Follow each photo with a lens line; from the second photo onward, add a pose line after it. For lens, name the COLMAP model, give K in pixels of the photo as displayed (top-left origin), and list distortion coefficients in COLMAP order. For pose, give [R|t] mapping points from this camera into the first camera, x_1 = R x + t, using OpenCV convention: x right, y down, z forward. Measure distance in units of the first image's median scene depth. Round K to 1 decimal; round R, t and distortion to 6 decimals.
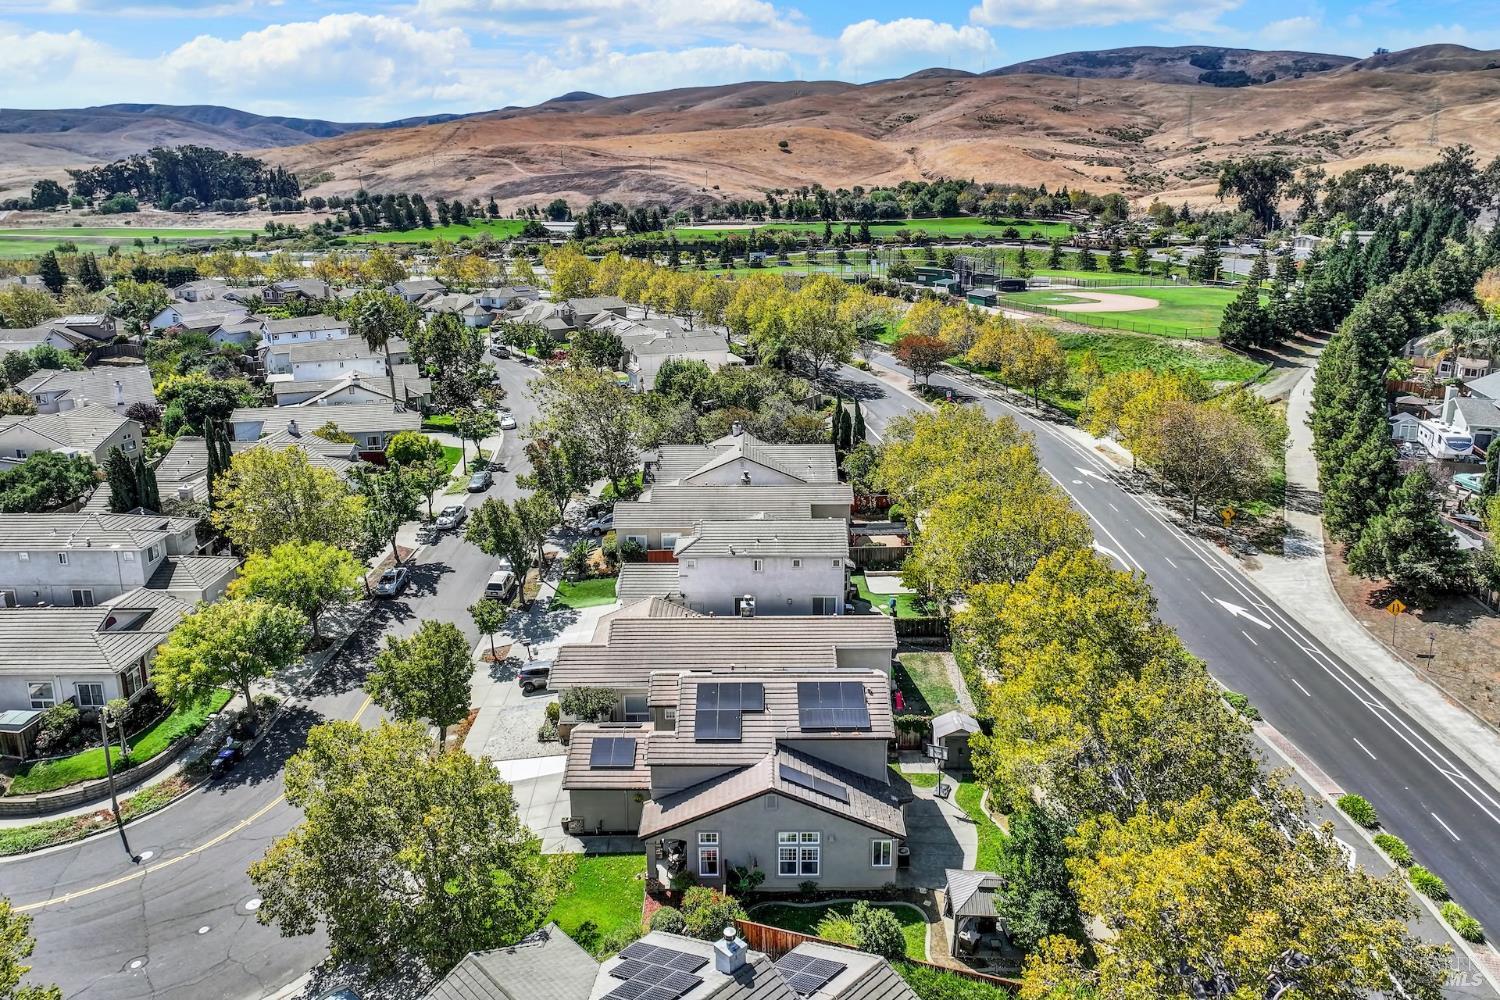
lens RADIAL K [[1058.0, 0, 750.0], [0, 1058.0, 500.0], [0, 0, 1]] dist [-0.006630, 0.012953]
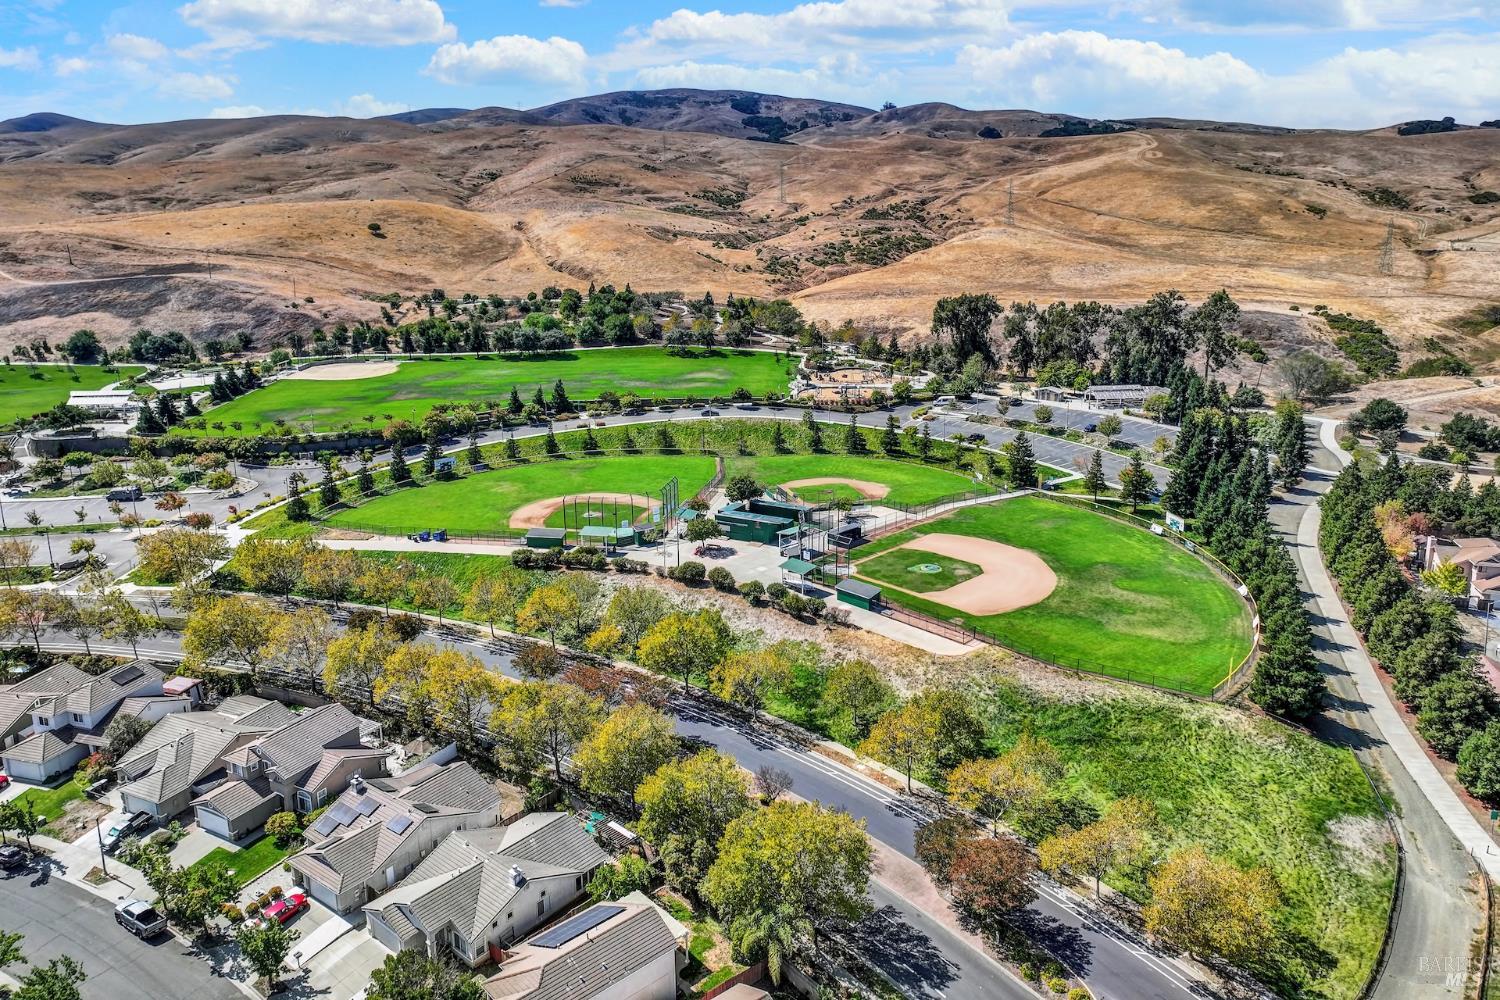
lens RADIAL K [[1058.0, 0, 750.0], [0, 1058.0, 500.0], [0, 0, 1]] dist [-0.006630, 0.012953]
pose [[0.914150, -0.105499, 0.391406, -0.043436], [0.110975, 0.993785, 0.008674, -0.092227], [-0.389889, 0.035508, 0.920177, 0.121338]]
